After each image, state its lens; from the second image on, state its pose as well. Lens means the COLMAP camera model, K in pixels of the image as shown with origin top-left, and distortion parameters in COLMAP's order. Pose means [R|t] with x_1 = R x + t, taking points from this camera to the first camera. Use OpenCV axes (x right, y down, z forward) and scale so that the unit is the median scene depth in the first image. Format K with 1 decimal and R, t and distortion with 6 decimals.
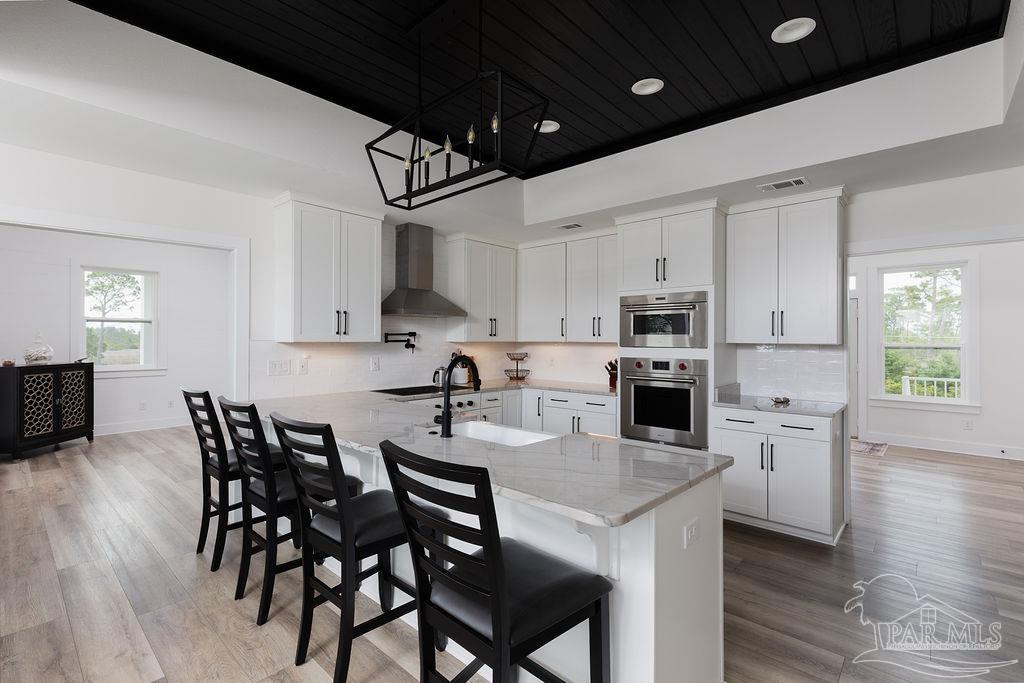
lens RADIAL K [[458.3, 0, 512.0], [0, 458.3, 341.5], [0, 0, 1]] dist [0.002004, 0.000932]
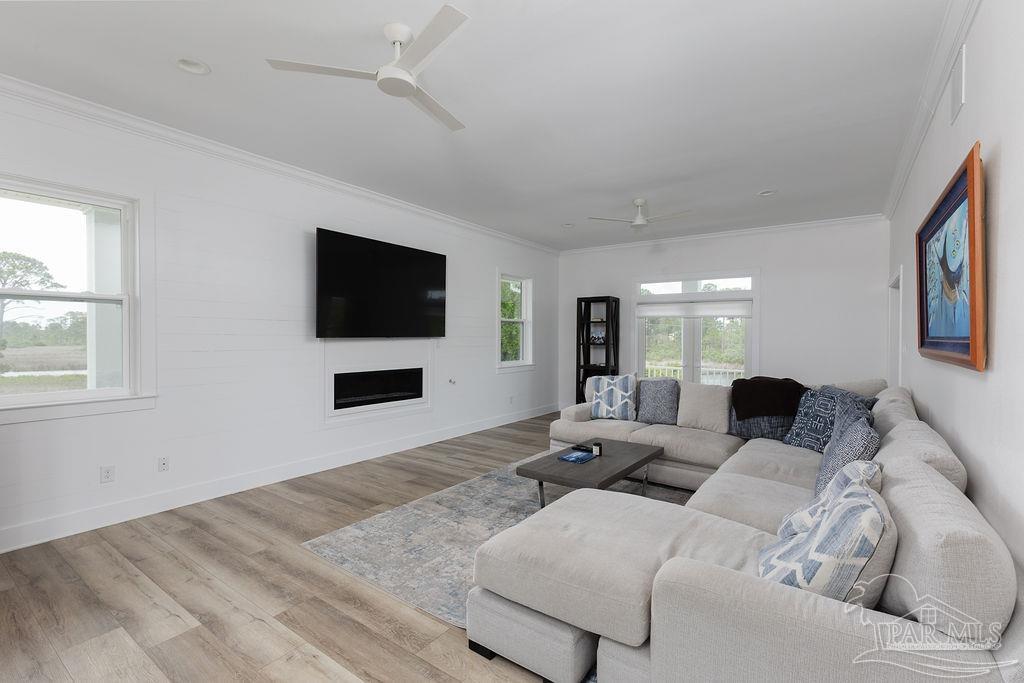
lens RADIAL K [[458.3, 0, 512.0], [0, 458.3, 341.5], [0, 0, 1]] dist [0.002004, 0.000932]
pose [[0.993820, 0.002596, 0.110973, -0.288805], [-0.003231, 0.999979, 0.005537, -0.002324], [-0.110956, -0.005861, 0.993808, 0.314046]]
